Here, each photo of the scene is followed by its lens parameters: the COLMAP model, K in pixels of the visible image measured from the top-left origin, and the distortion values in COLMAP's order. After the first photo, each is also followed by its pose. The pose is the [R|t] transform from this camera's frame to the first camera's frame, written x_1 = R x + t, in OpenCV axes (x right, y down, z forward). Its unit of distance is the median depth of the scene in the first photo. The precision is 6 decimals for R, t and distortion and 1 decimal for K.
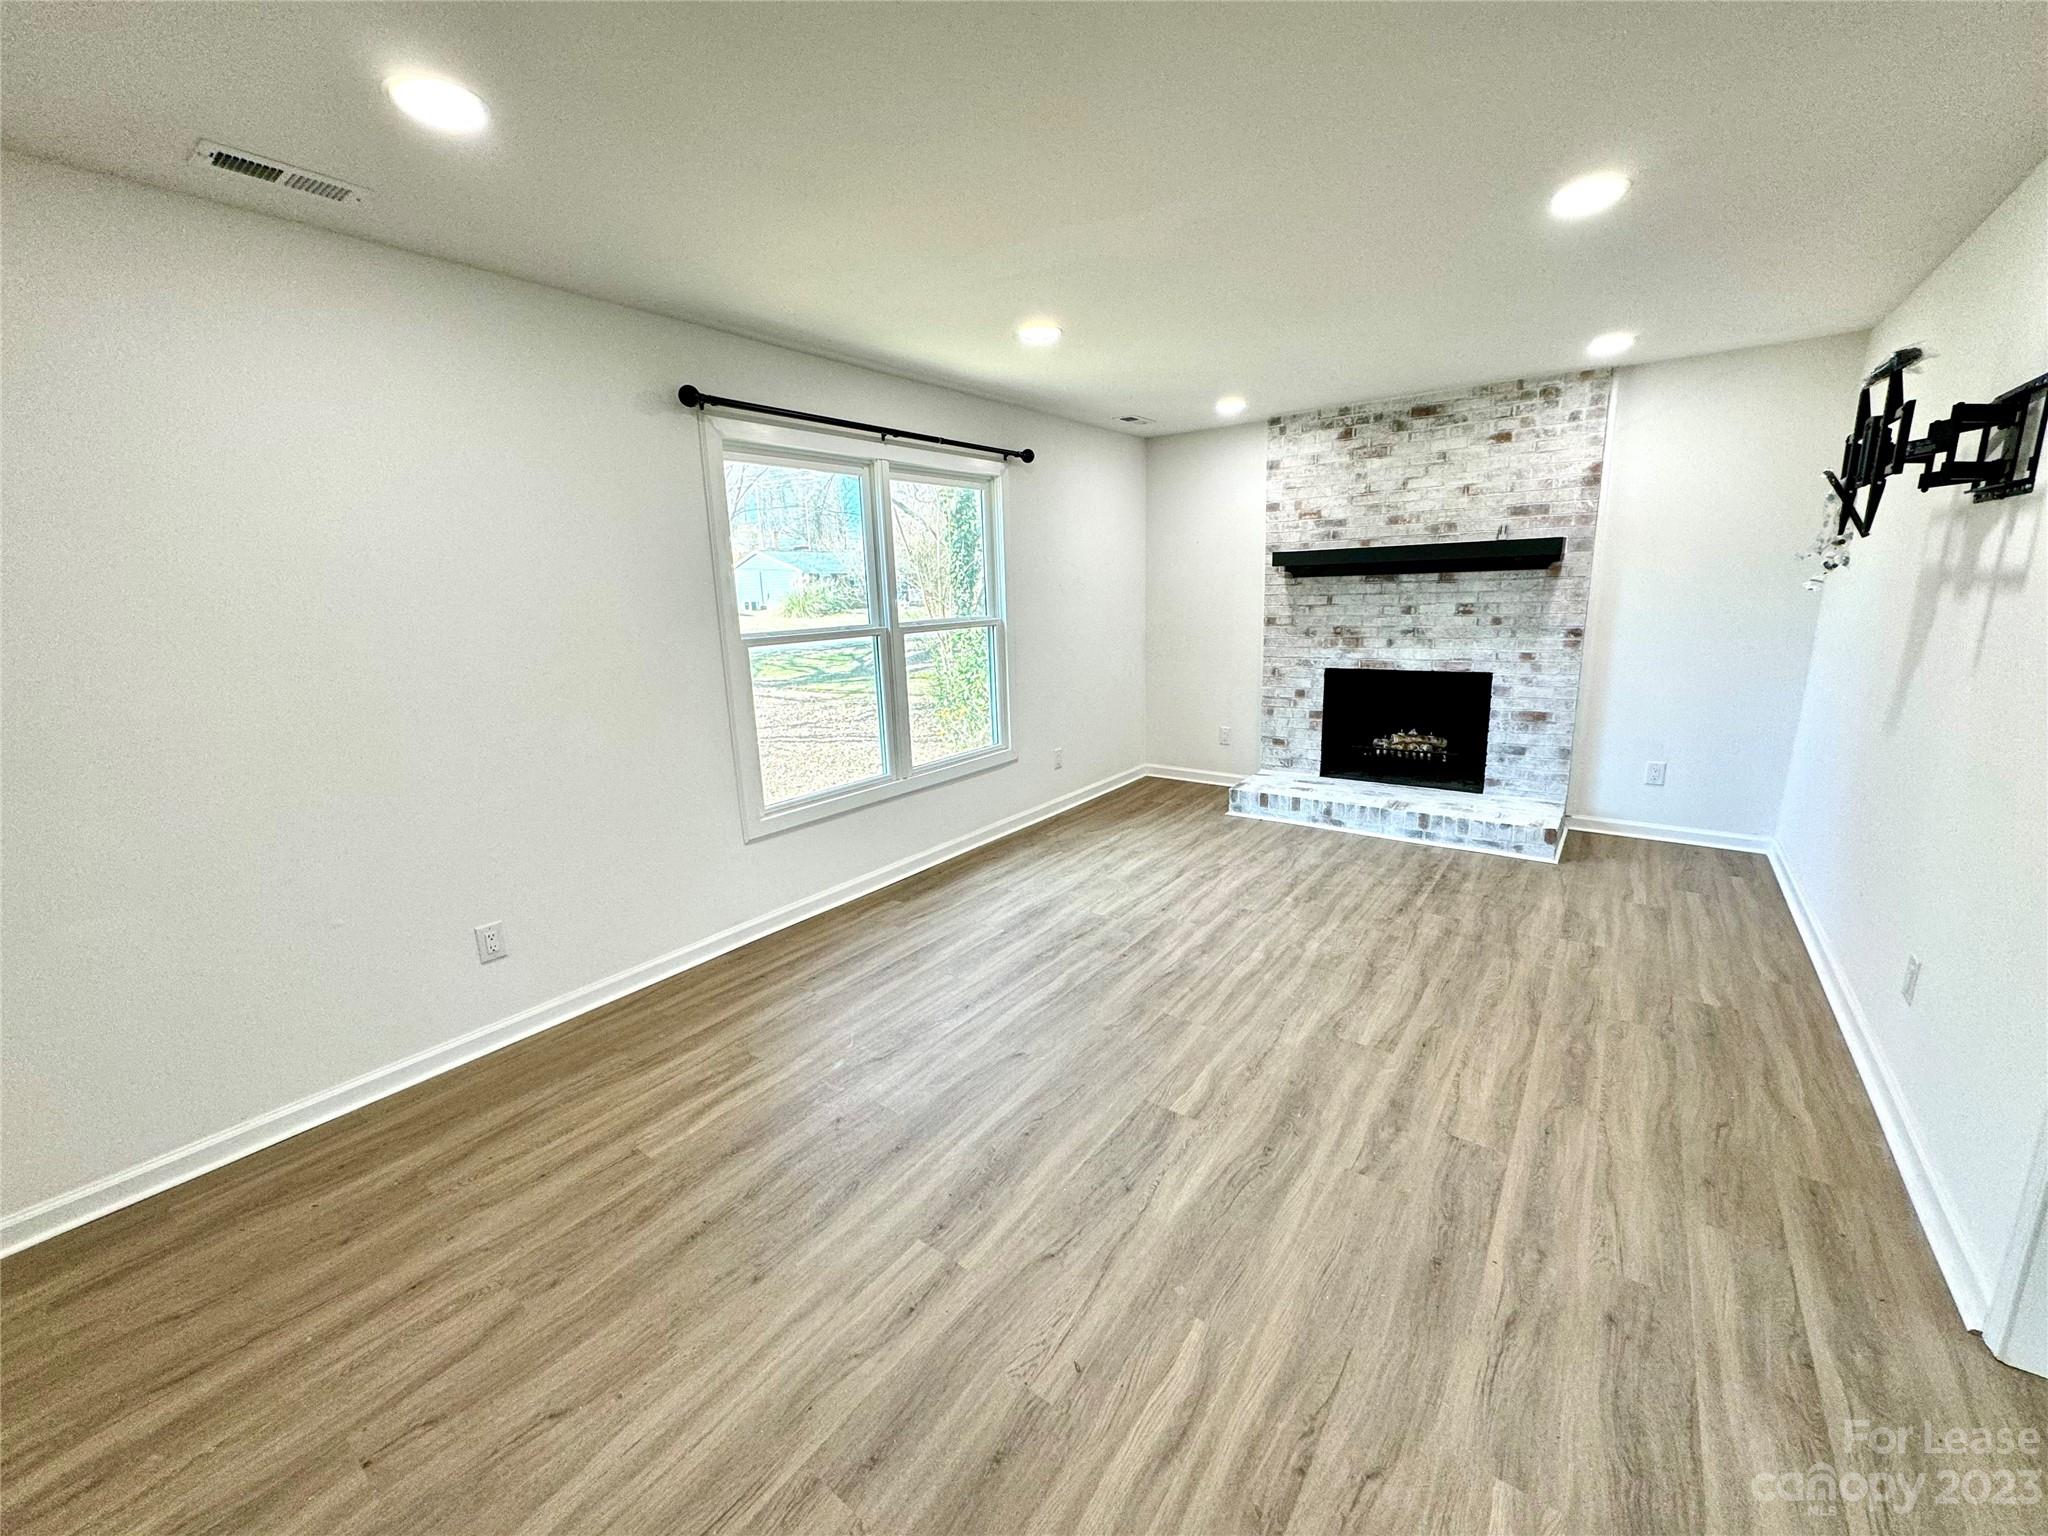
lens RADIAL K [[811.4, 0, 1021.3], [0, 811.4, 771.4], [0, 0, 1]] dist [-0.003886, 0.001231]
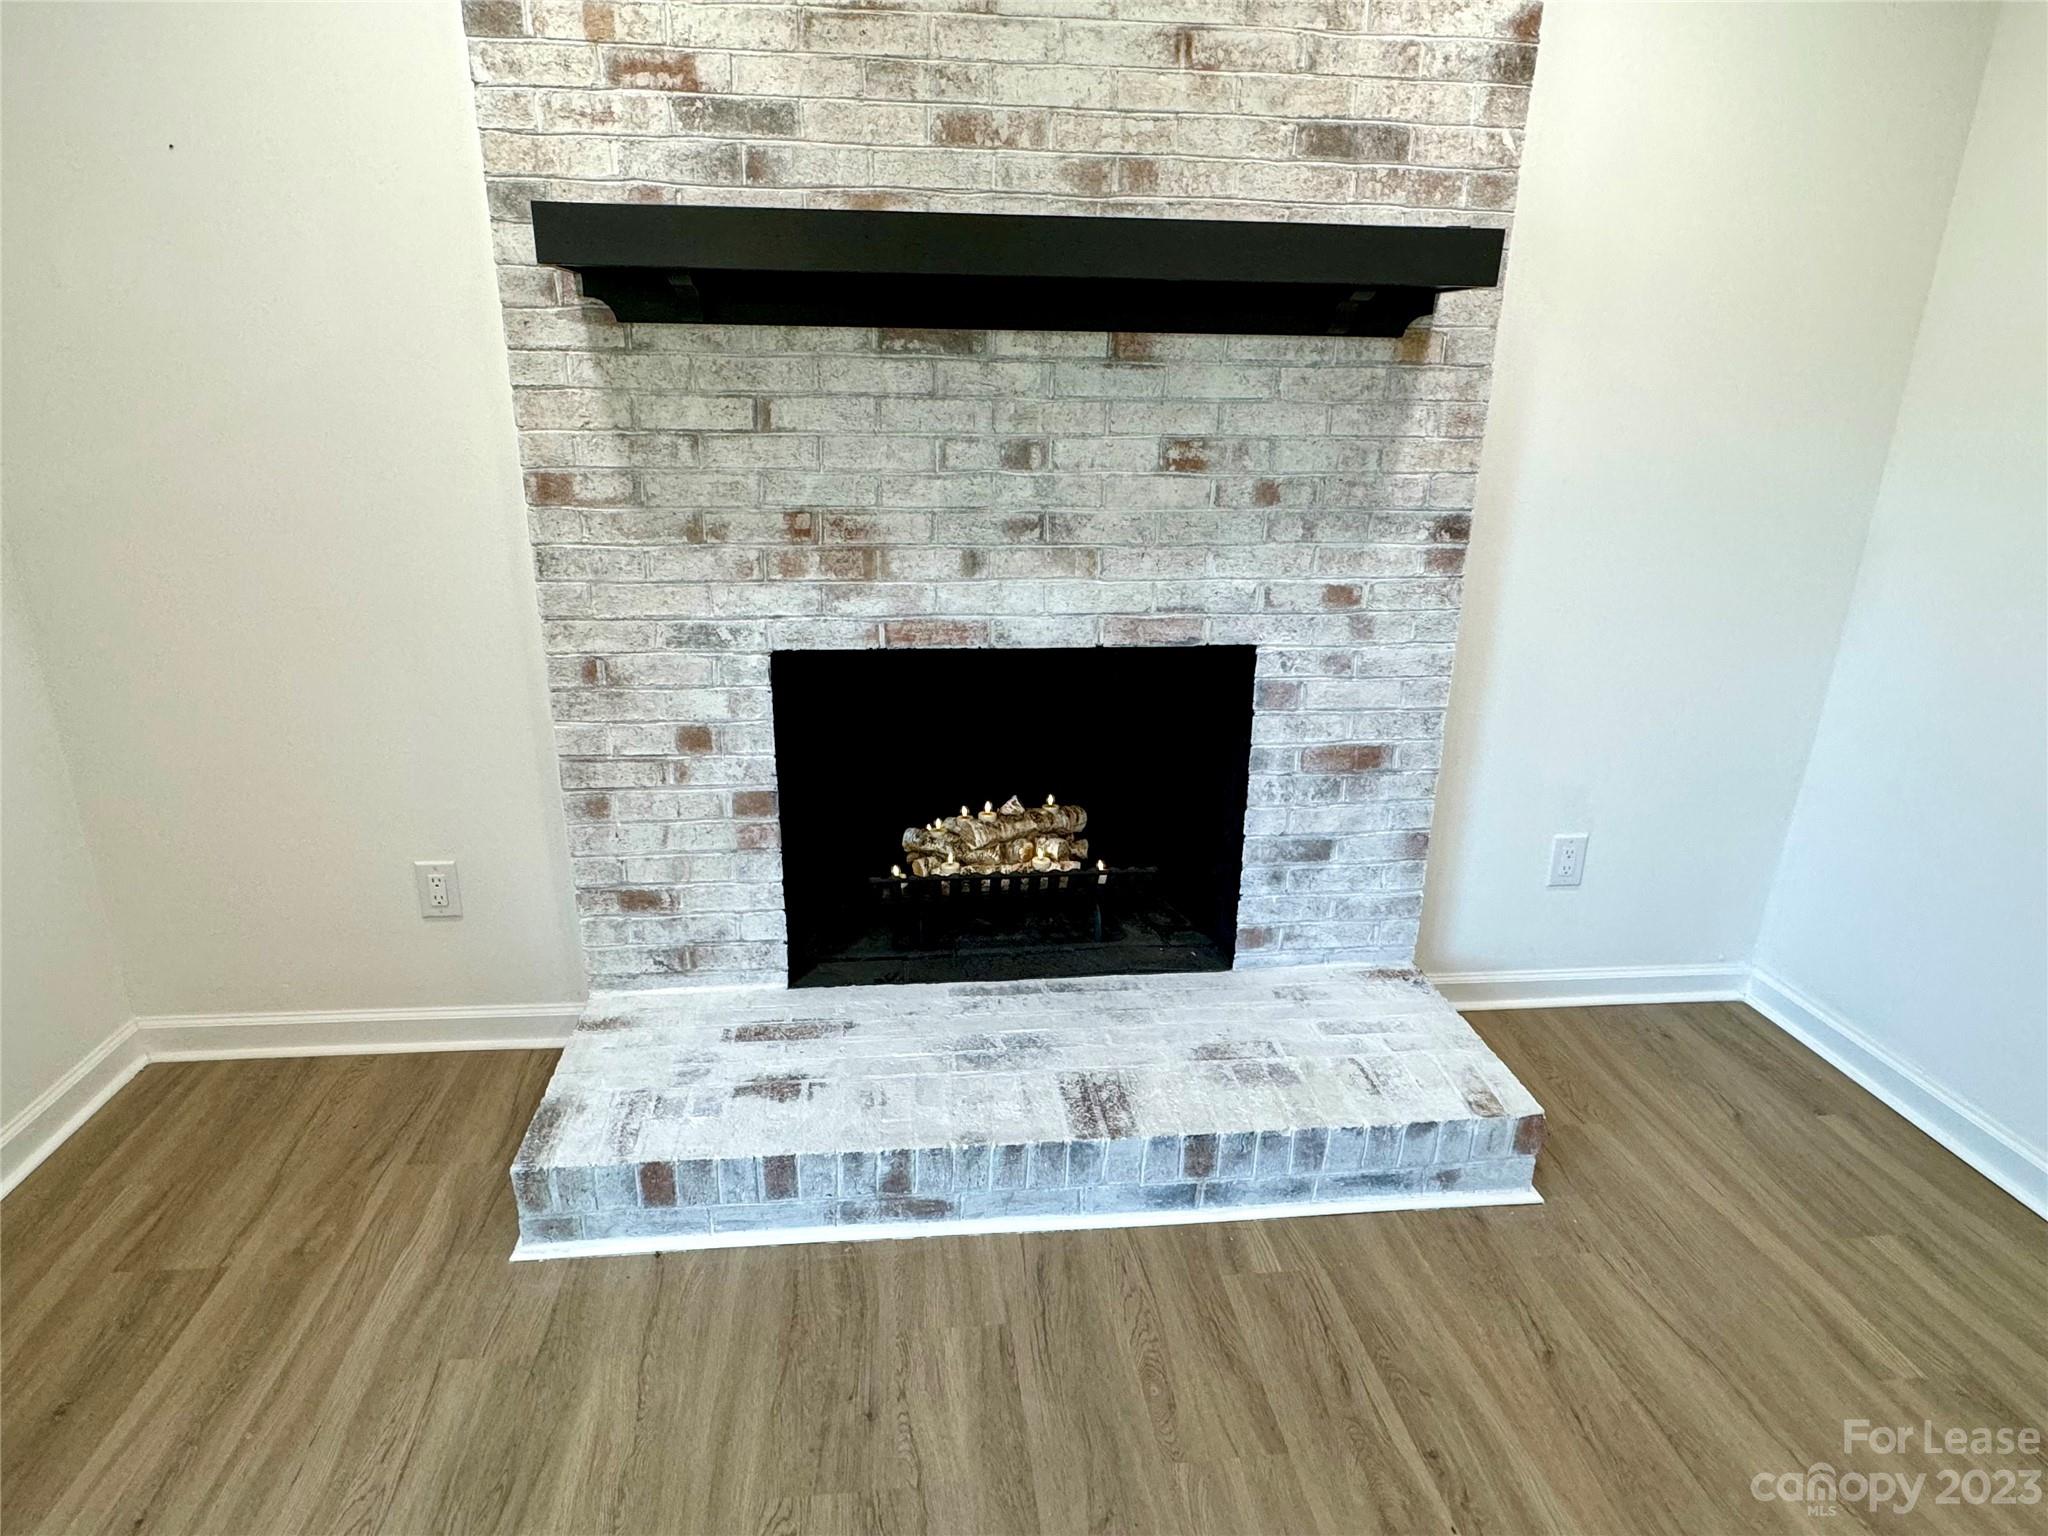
lens RADIAL K [[1137.6, 0, 1005.2], [0, 1137.6, 774.5], [0, 0, 1]] dist [-0.004136, 0.000785]
pose [[0.734126, -0.175593, 0.655917, 0.180594], [0.113205, 0.984116, 0.136751, -0.147986], [-0.669510, -0.026139, 0.742343, 0.723287]]
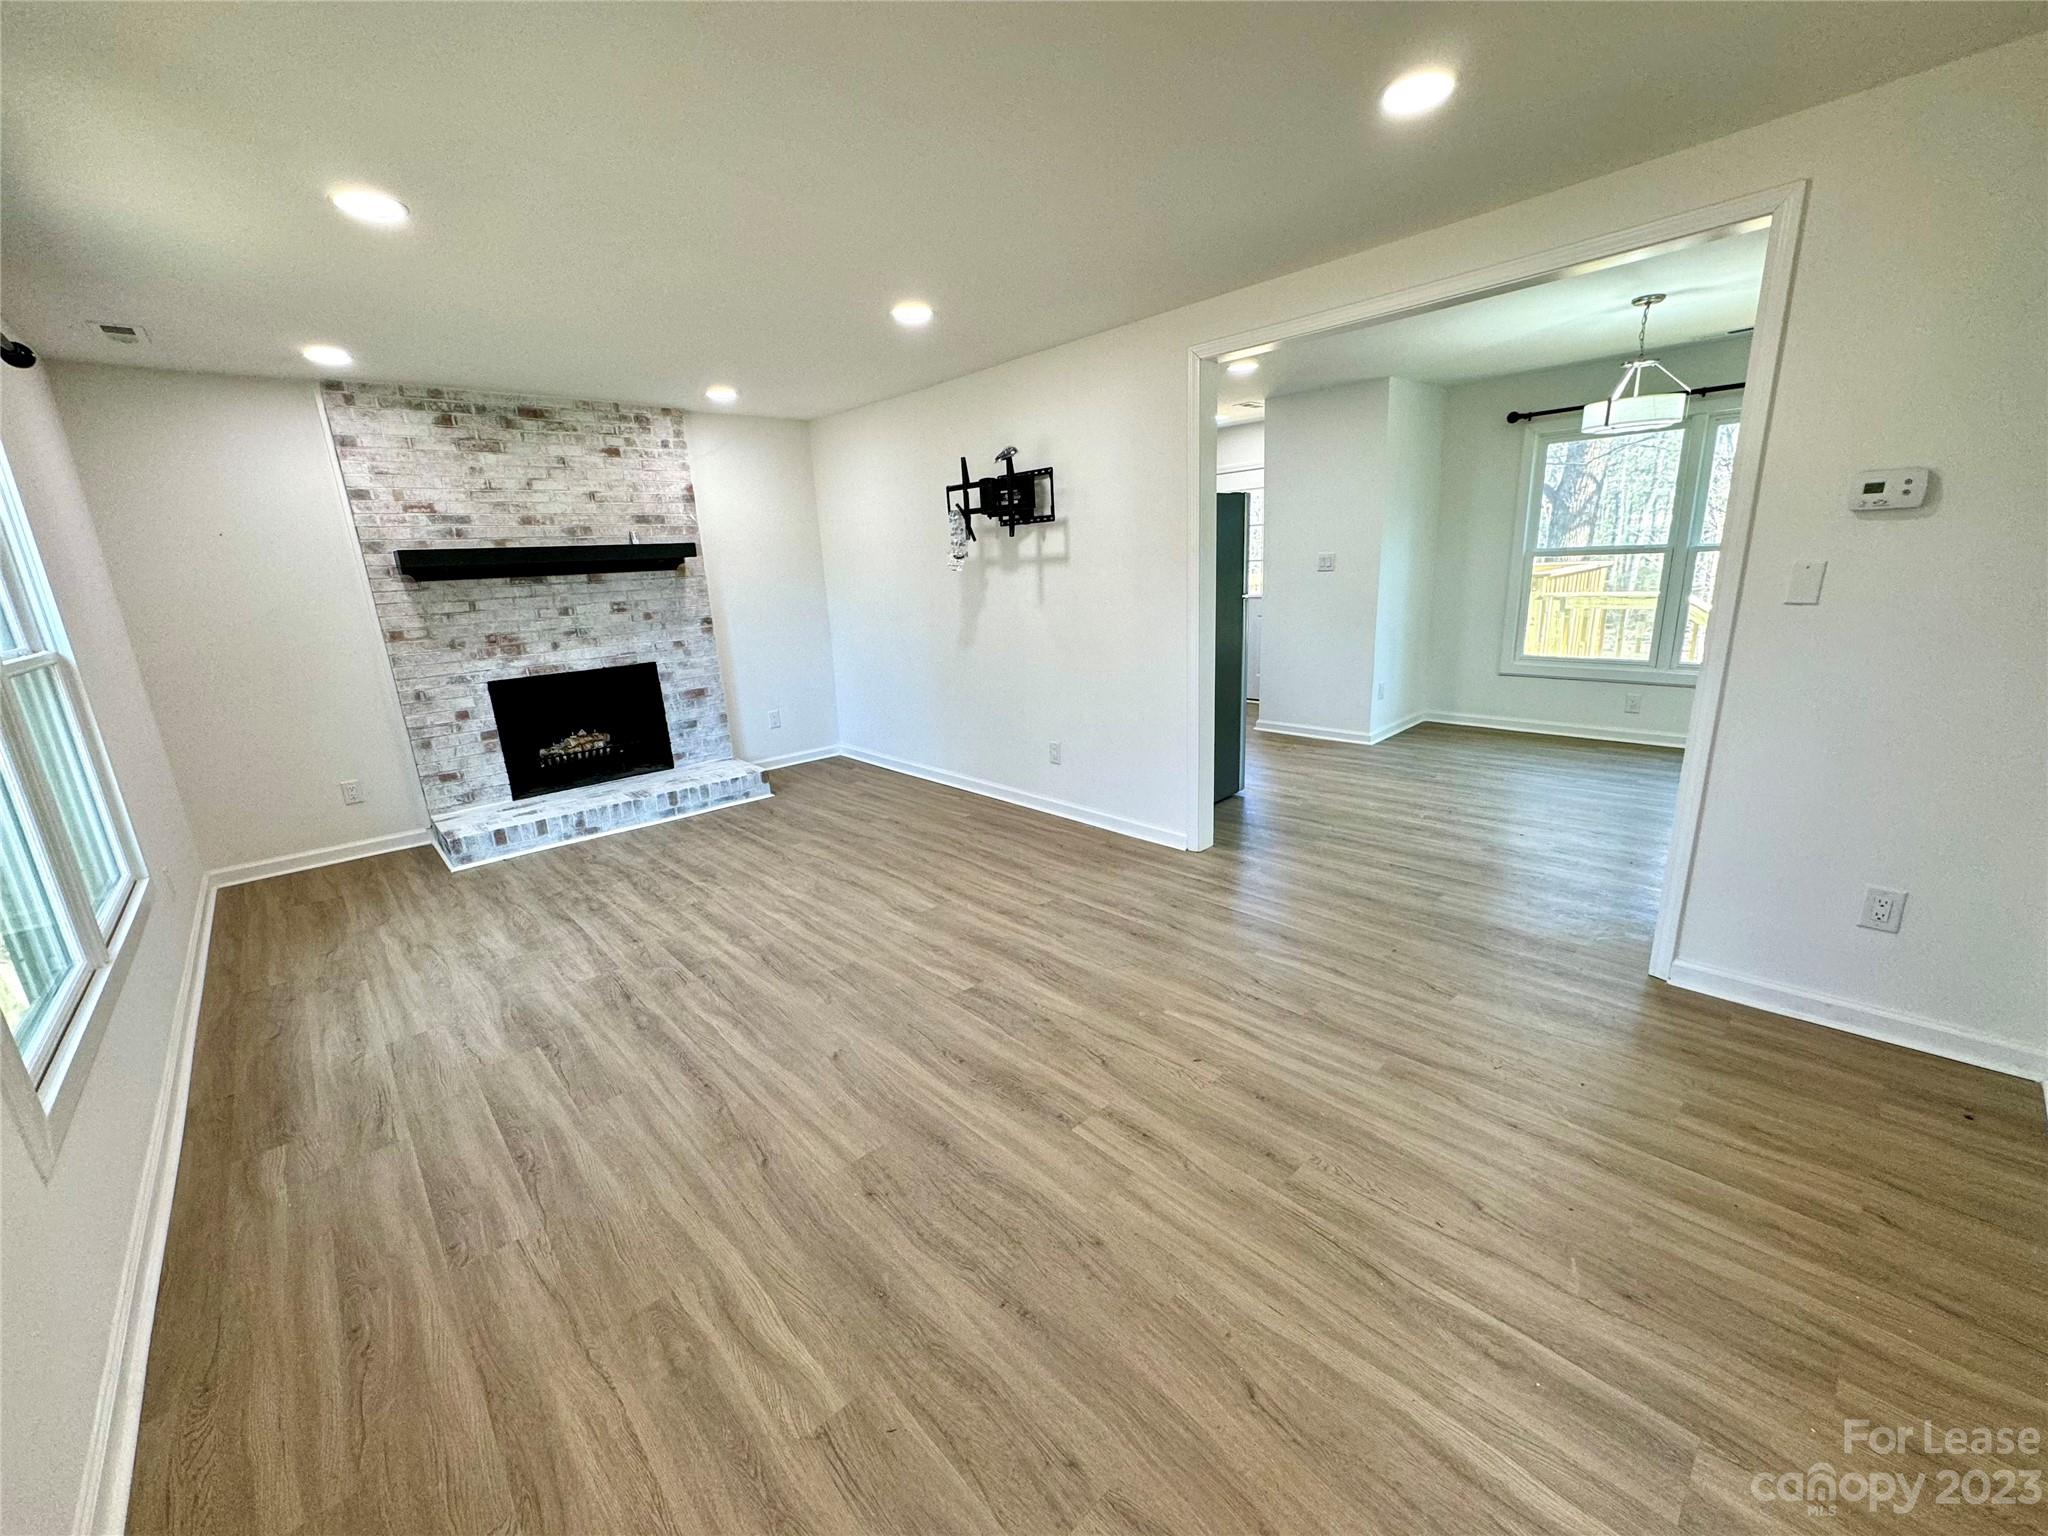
lens RADIAL K [[811.4, 0, 1021.7], [0, 811.4, 771.2], [0, 0, 1]] dist [-0.003886, 0.001231]
pose [[0.187170, -0.223468, 0.956572, -0.446037], [0.259594, 0.950415, 0.171236, -0.038345], [-0.947406, 0.216270, 0.235900, 0.286612]]
